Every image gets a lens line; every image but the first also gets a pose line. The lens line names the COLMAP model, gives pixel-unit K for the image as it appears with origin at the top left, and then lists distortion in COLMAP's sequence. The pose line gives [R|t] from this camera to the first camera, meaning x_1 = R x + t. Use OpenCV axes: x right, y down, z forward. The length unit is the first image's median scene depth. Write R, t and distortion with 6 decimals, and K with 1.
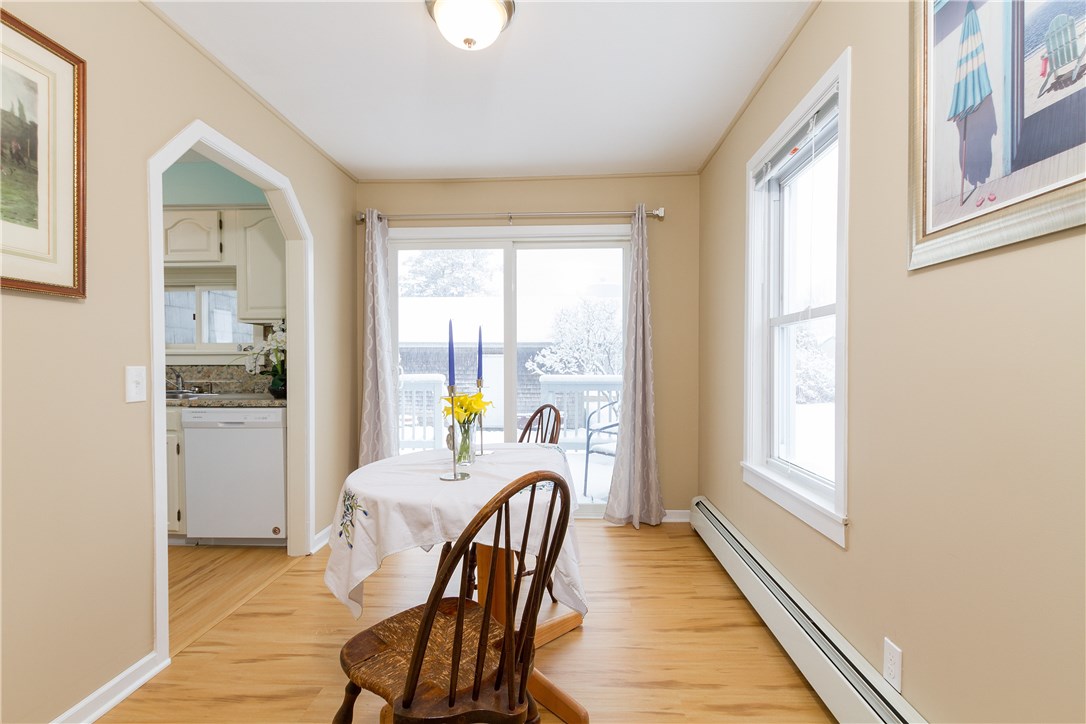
lens RADIAL K [[499.0, 0, 544.8], [0, 499.0, 369.9], [0, 0, 1]] dist [0.007910, -0.000697]
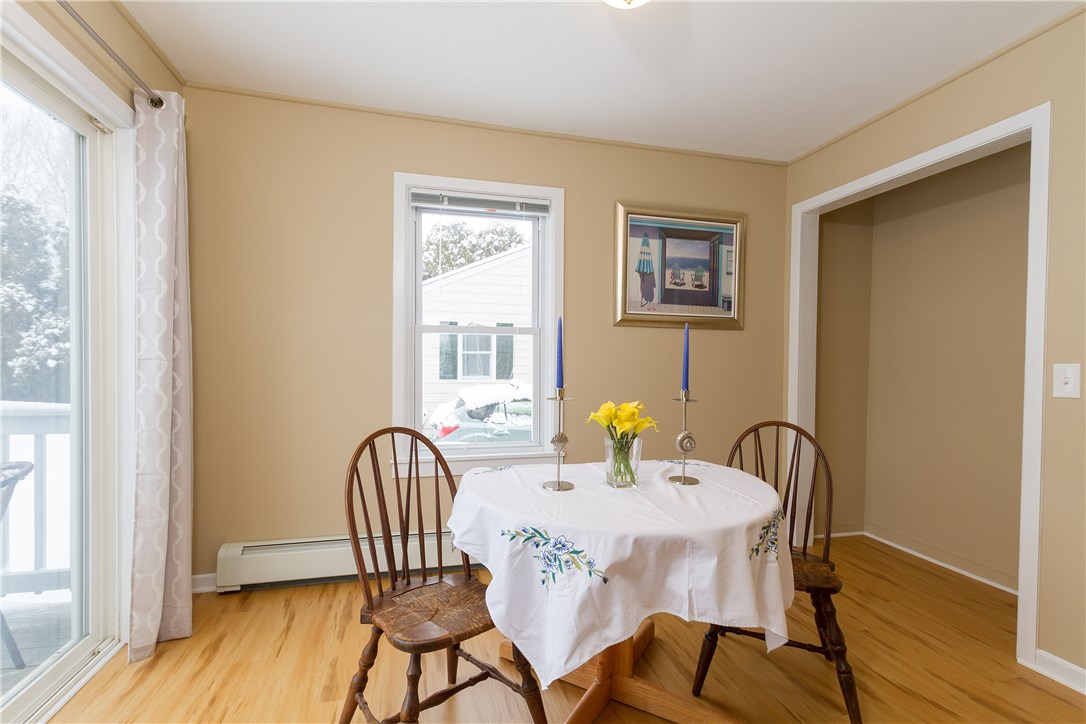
lens RADIAL K [[499.0, 0, 544.8], [0, 499.0, 369.9], [0, 0, 1]] dist [0.007910, -0.000697]
pose [[-0.292151, -0.013813, 0.956273, -1.532322], [0.001926, 0.999885, 0.015032, -0.038120], [-0.956370, 0.006233, -0.292091, 2.249339]]
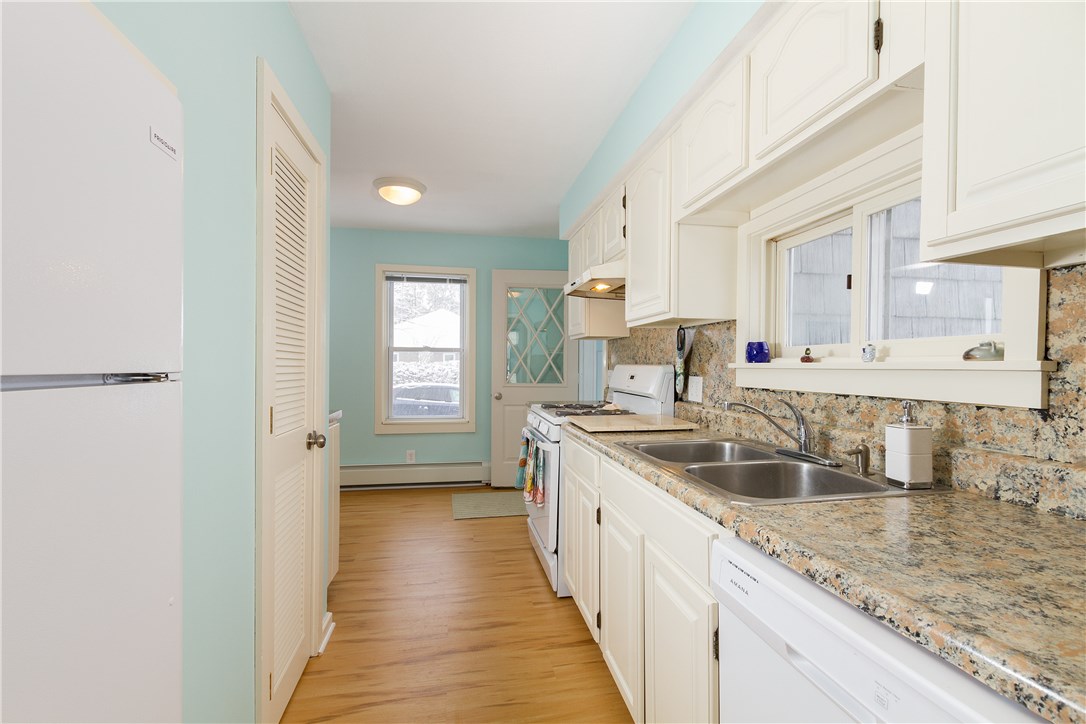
lens RADIAL K [[499.0, 0, 544.8], [0, 499.0, 369.9], [0, 0, 1]] dist [0.007910, -0.000697]
pose [[0.213510, 0.012330, -0.976863, -1.085816], [-0.020026, 0.999765, 0.008242, -0.087797], [0.976736, 0.017803, 0.213707, 2.093957]]
